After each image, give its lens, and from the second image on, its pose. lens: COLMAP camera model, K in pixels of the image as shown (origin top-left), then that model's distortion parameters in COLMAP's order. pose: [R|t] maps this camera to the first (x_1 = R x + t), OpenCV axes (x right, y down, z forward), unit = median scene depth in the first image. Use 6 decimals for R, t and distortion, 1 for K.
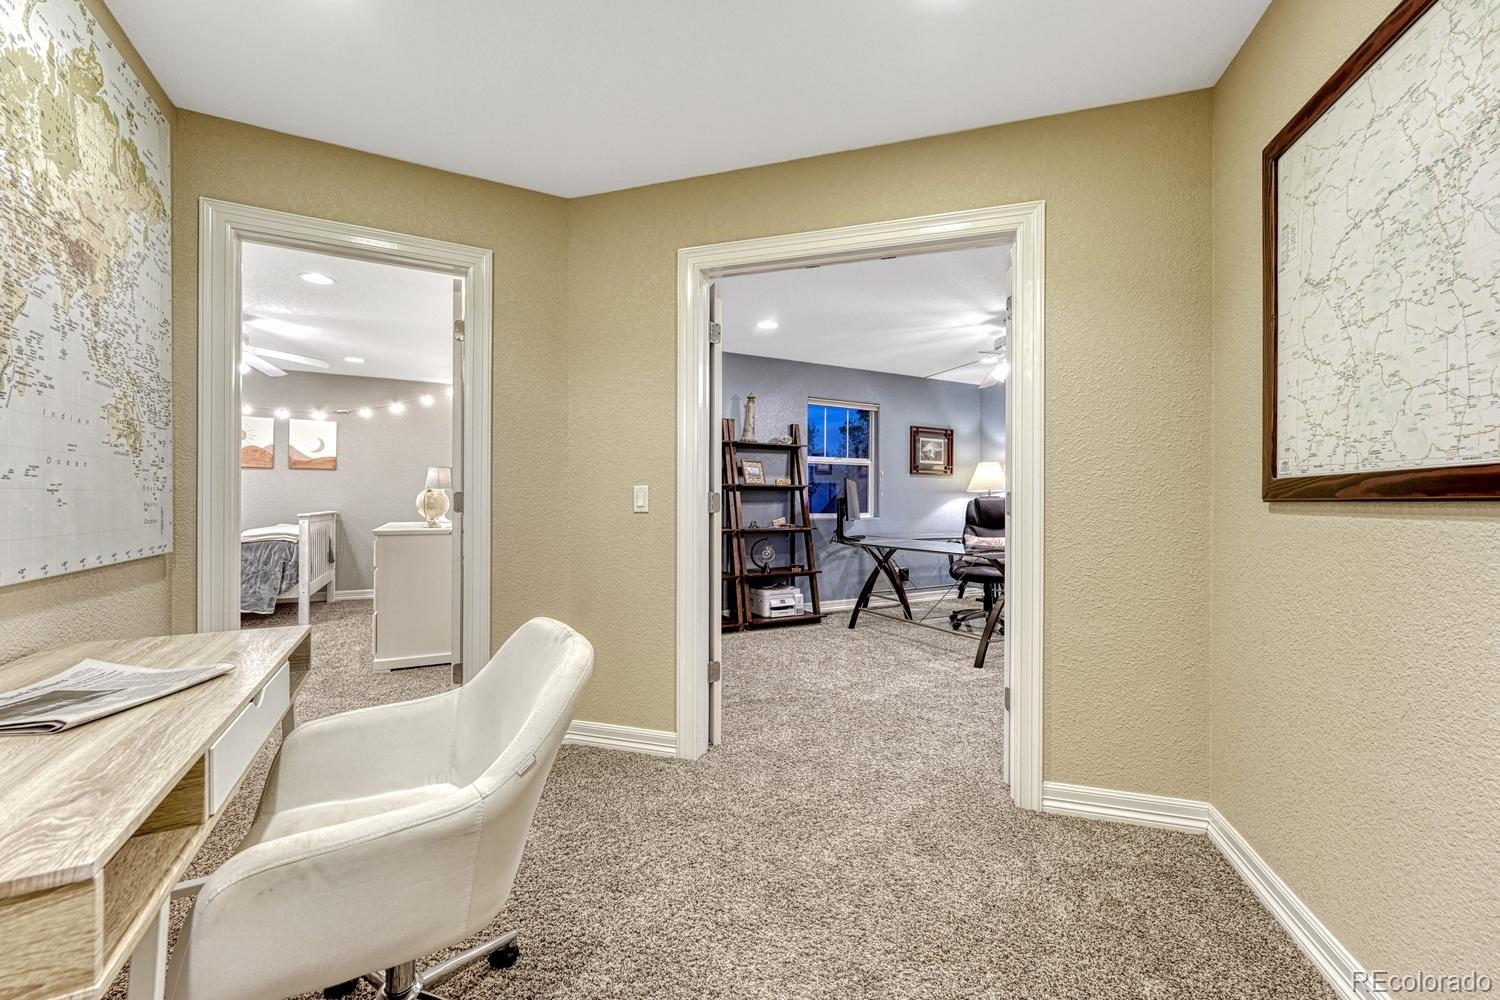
lens RADIAL K [[615.4, 0, 755.0], [0, 615.4, 500.1], [0, 0, 1]] dist [-0.003375, 0.002202]
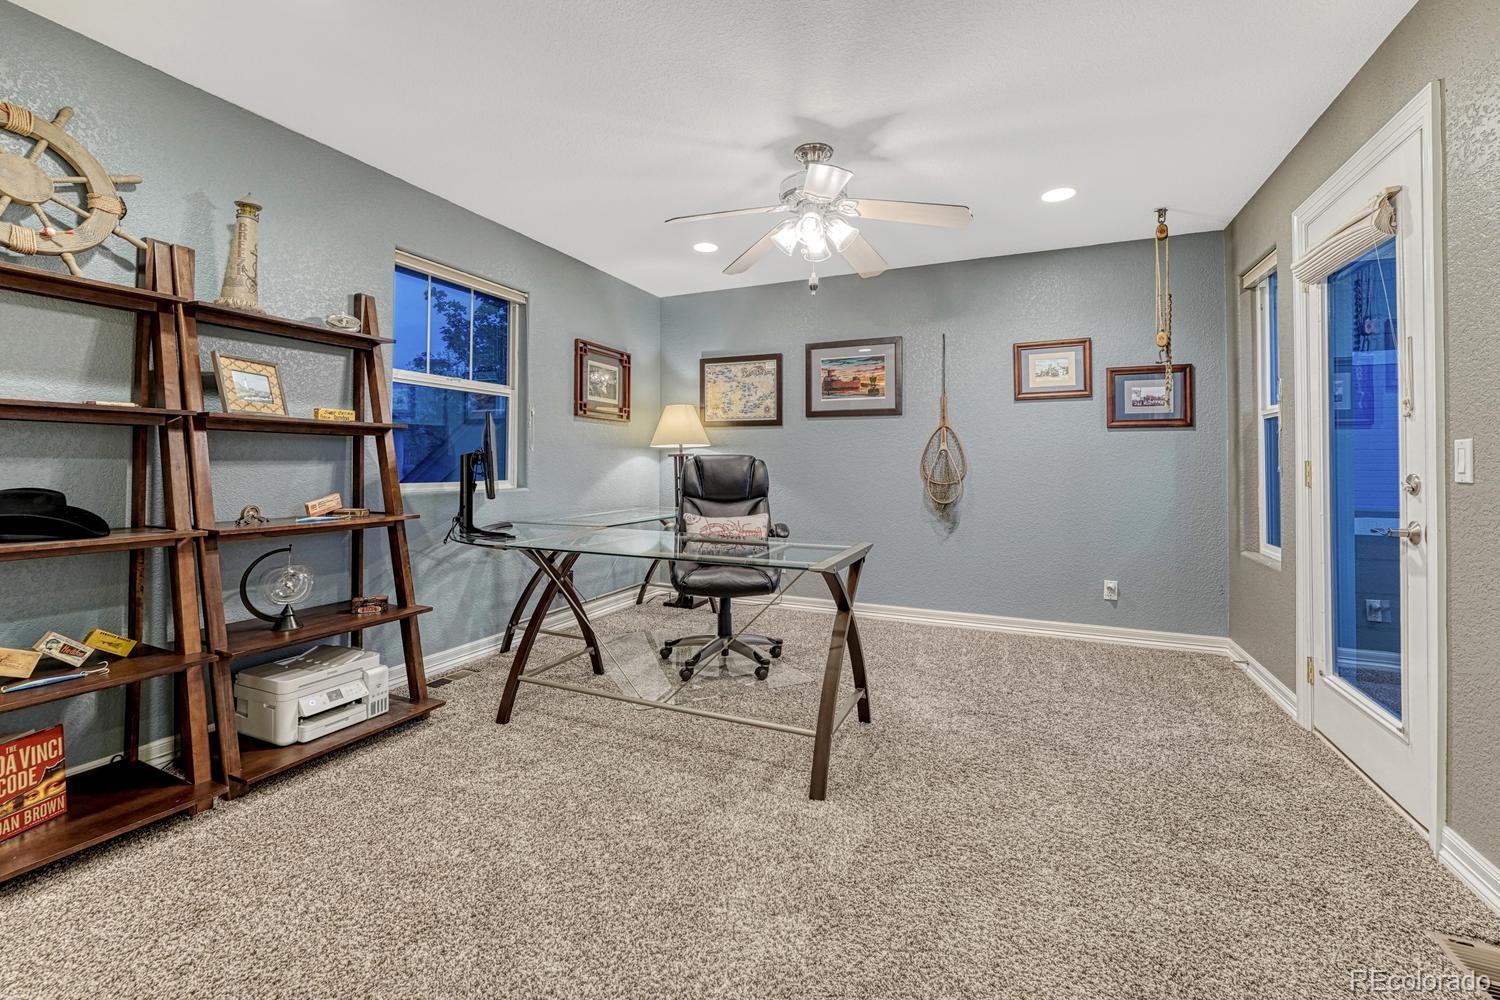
lens RADIAL K [[615.4, 0, 725.9], [0, 615.4, 454.3], [0, 0, 1]] dist [-0.003375, 0.002202]
pose [[0.801125, 0.011300, 0.598390, 0.005834], [-0.005095, 0.999914, -0.012061, 0.003025], [-0.598475, 0.006614, 0.801114, 0.472331]]
